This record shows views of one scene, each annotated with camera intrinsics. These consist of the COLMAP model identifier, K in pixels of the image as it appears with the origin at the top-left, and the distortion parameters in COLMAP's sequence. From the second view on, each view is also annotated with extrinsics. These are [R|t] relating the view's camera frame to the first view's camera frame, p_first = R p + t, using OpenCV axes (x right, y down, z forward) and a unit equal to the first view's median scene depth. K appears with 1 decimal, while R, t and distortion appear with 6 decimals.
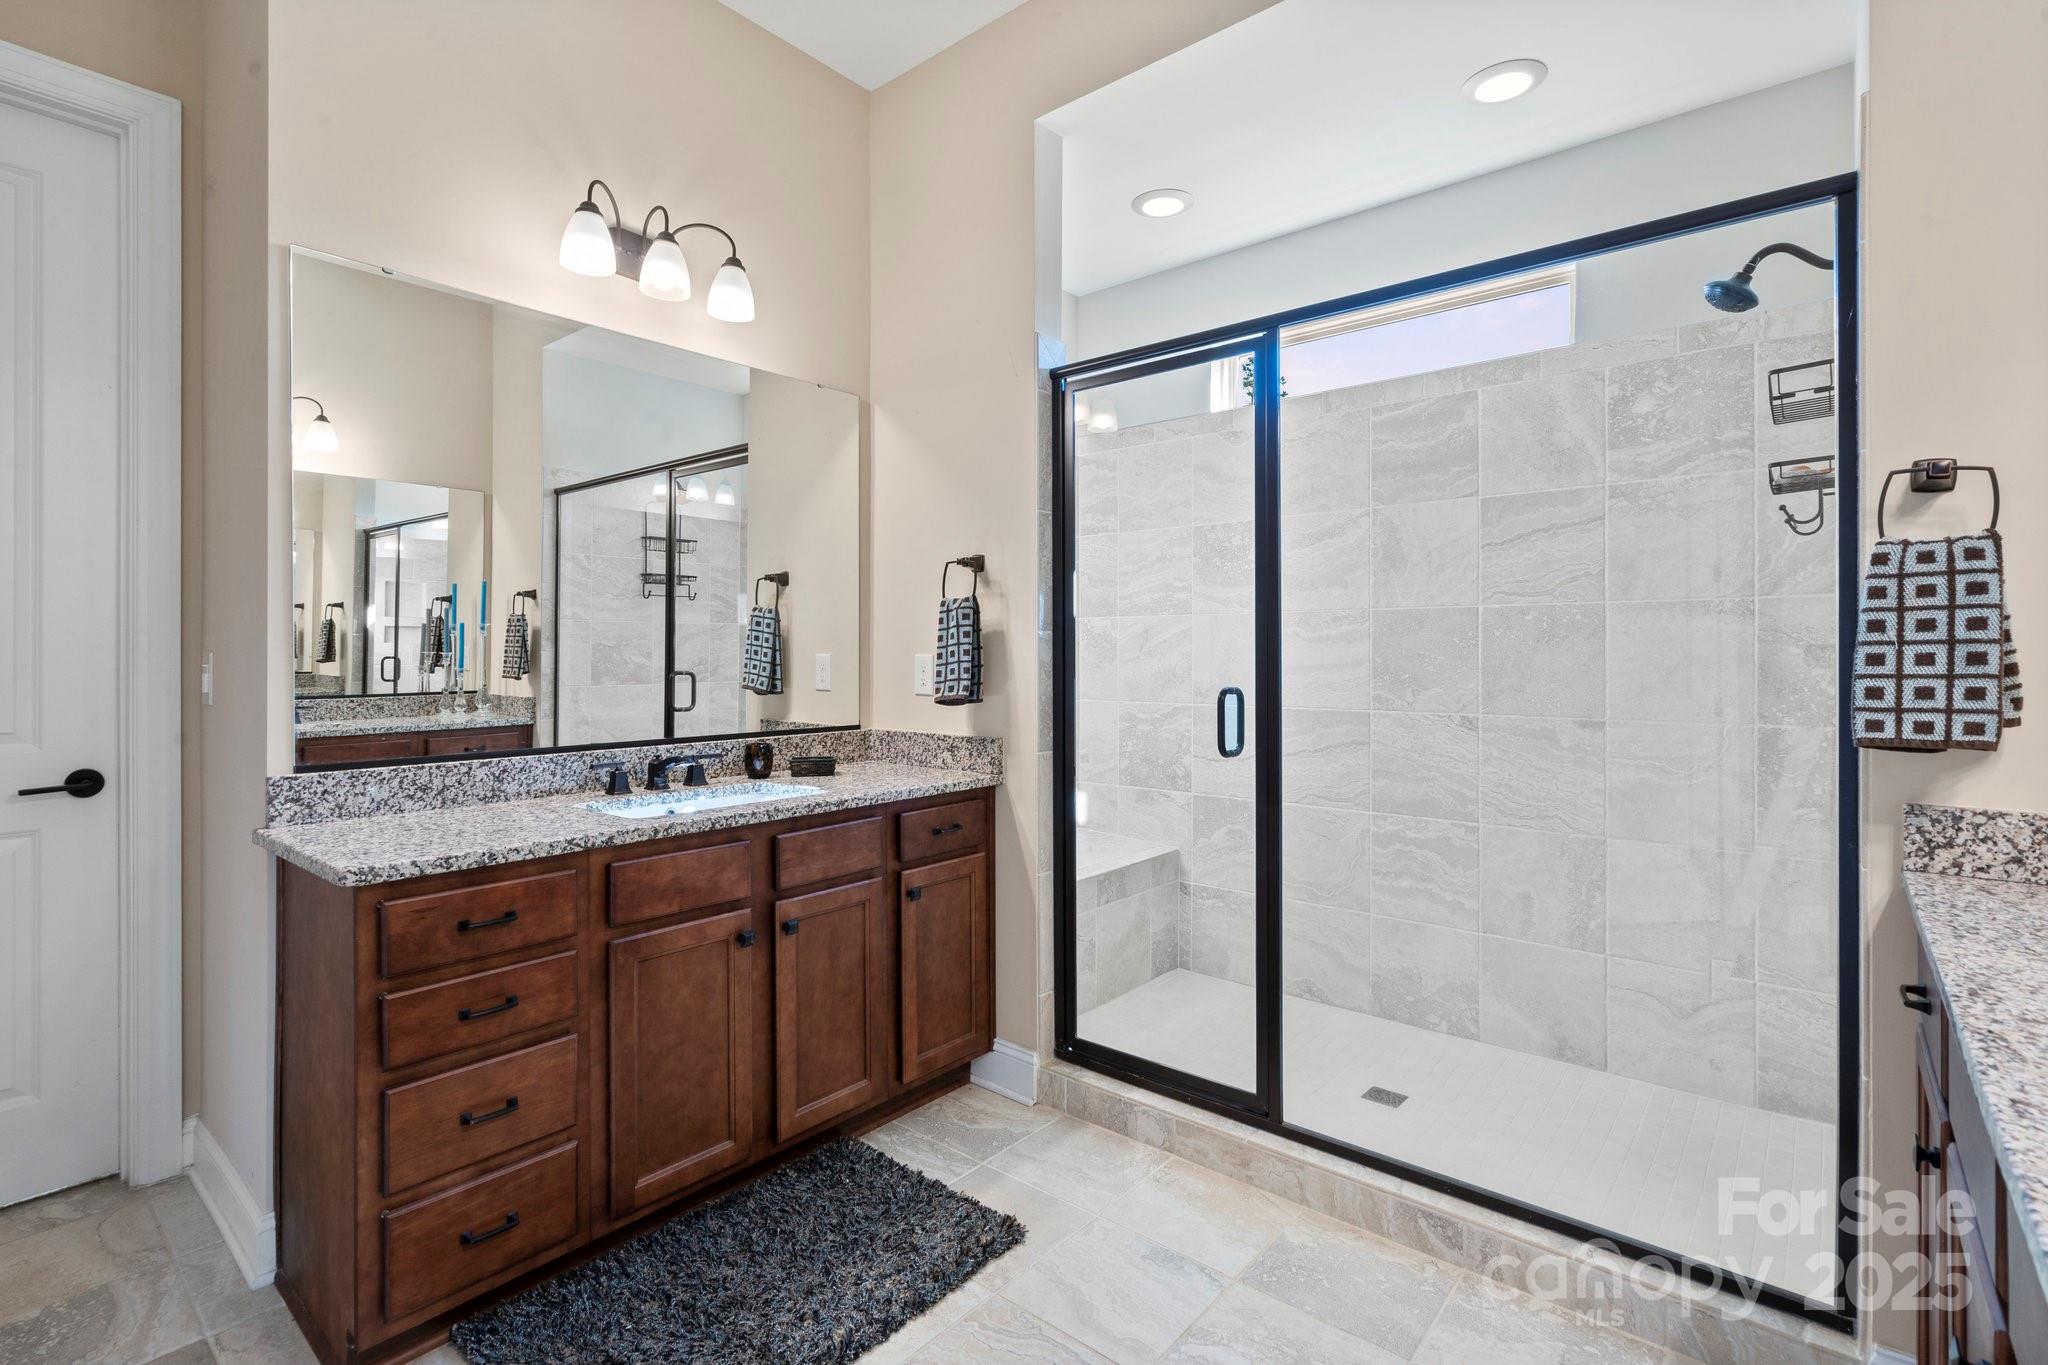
lens RADIAL K [[943.1, 0, 1028.3], [0, 943.1, 657.2], [0, 0, 1]] dist [-0.012762, -0.000032]
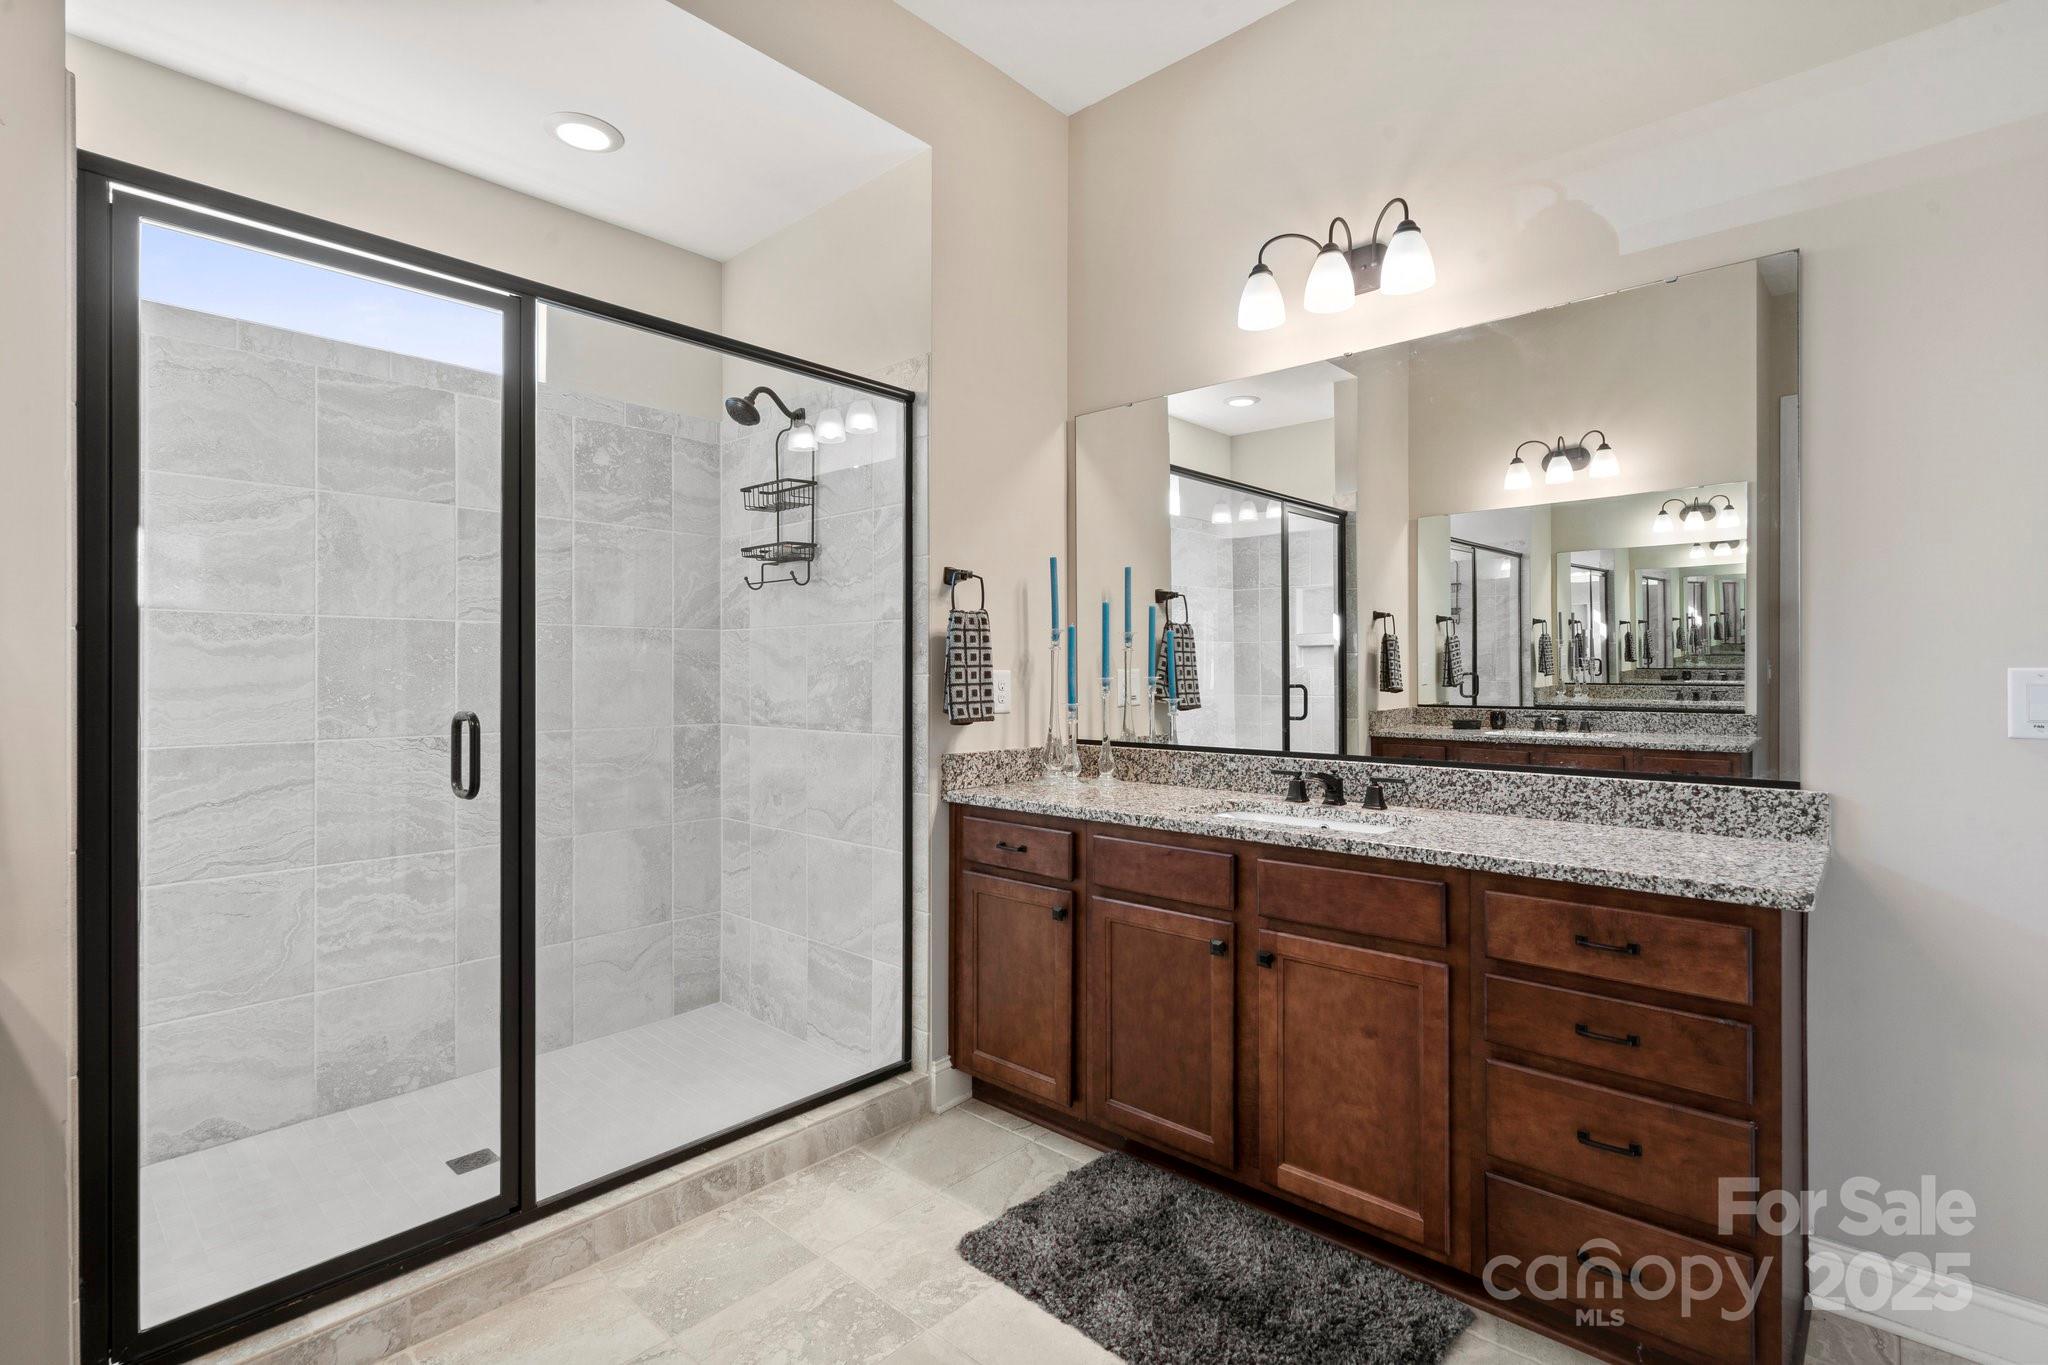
lens RADIAL K [[946.5, 0, 1019.4], [0, 946.5, 672.7], [0, 0, 1]] dist [-0.000436, 0.000499]
pose [[0.043413, 0.002195, 0.999055, -0.520531], [0.001254, 0.999997, -0.002252, 0.001105], [-0.999056, 0.001351, 0.043410, 0.446105]]
